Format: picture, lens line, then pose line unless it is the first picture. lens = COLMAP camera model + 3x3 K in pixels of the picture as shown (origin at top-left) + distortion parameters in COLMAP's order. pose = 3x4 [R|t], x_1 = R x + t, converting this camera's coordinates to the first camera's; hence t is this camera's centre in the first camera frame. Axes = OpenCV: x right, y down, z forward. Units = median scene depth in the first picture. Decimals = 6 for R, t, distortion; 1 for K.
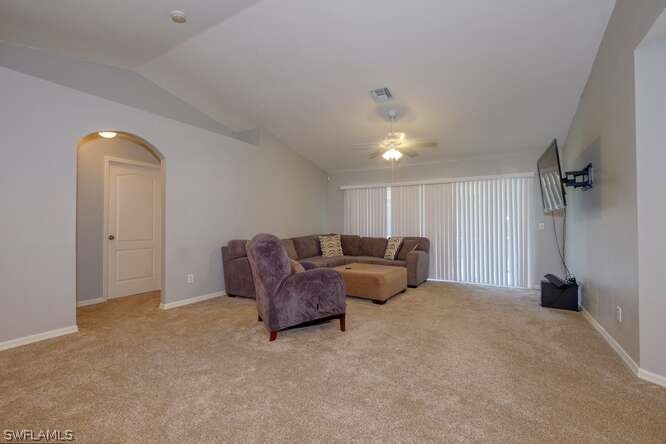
lens RADIAL K [[292.2, 0, 332.4], [0, 292.2, 220.8], [0, 0, 1]] dist [-0.001072, -0.000462]
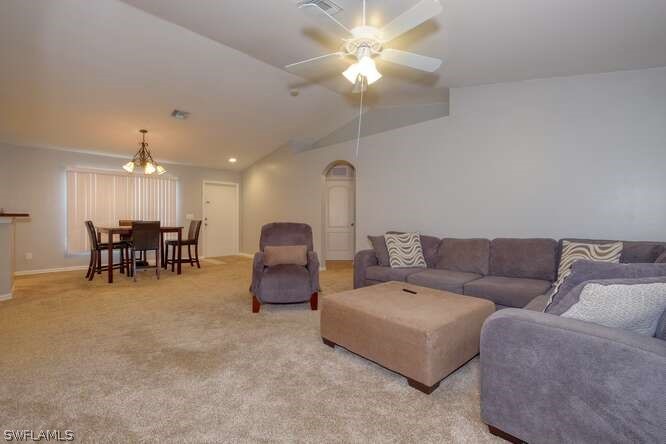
lens RADIAL K [[297.9, 0, 330.0], [0, 297.9, 220.2], [0, 0, 1]] dist [-0.002481, -0.000644]
pose [[-0.254691, 0.006049, -0.967004, 0.701869], [0.008762, 0.999954, 0.003947, 0.020538], [0.966983, -0.007467, -0.254732, 1.059221]]
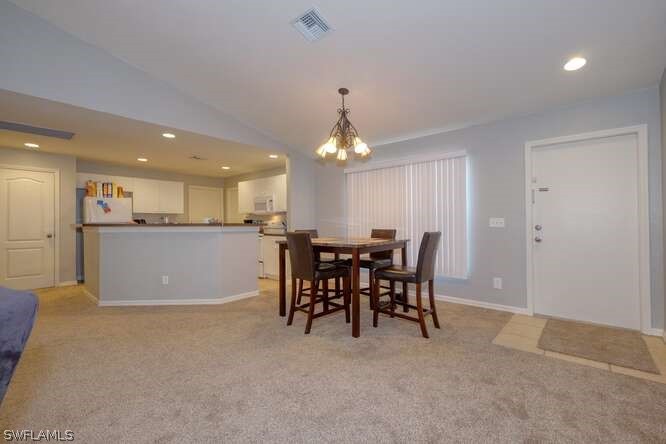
lens RADIAL K [[295.5, 0, 329.3], [0, 295.5, 219.4], [0, 0, 1]] dist [-0.000904, -0.000603]
pose [[-0.984357, 0.008217, 0.175993, -0.401888], [0.004333, 0.999739, -0.022439, 0.009068], [-0.176132, -0.021325, -0.984136, 0.770291]]
